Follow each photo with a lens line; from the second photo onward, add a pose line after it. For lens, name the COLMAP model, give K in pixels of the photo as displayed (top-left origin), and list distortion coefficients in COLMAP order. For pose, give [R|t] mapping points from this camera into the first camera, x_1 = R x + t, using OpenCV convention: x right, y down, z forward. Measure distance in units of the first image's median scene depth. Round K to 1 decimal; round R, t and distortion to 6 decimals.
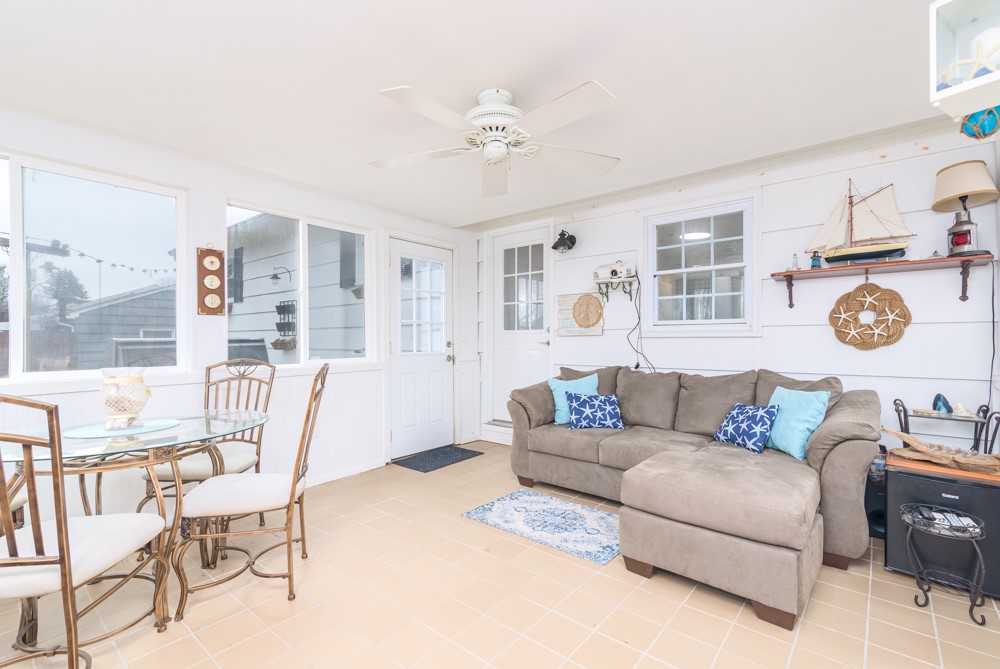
lens RADIAL K [[451.5, 0, 502.6], [0, 451.5, 338.8], [0, 0, 1]] dist [0.018630, -0.001289]
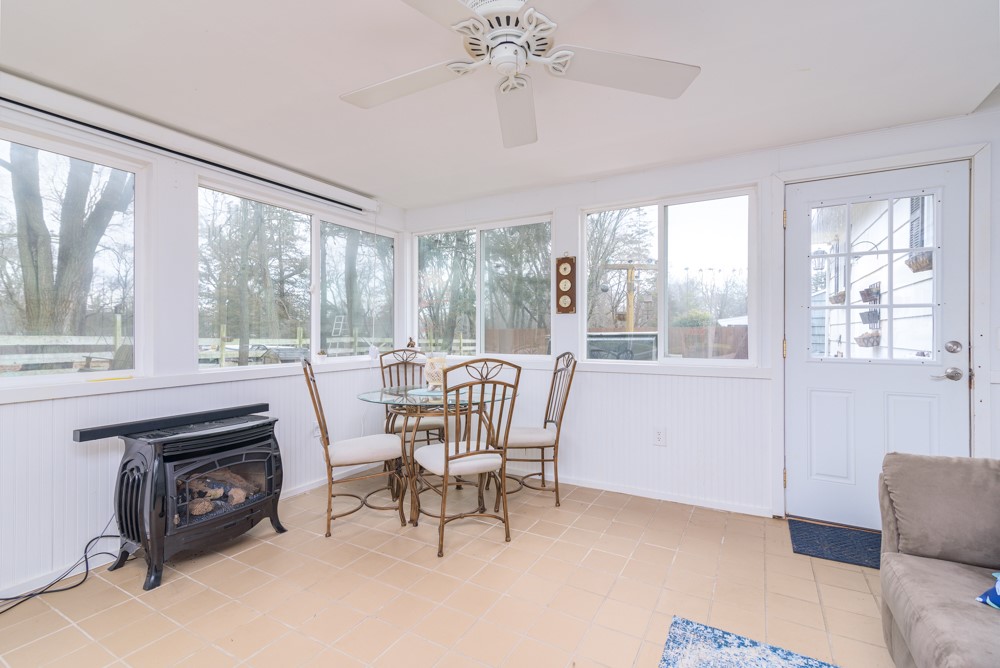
lens RADIAL K [[451.5, 0, 502.6], [0, 451.5, 338.3], [0, 0, 1]] dist [0.018630, -0.001289]
pose [[0.174827, 0.017940, -0.984436, 0.444115], [-0.003788, 0.999839, 0.017548, -0.007713], [0.984592, 0.000661, 0.174867, 0.598843]]
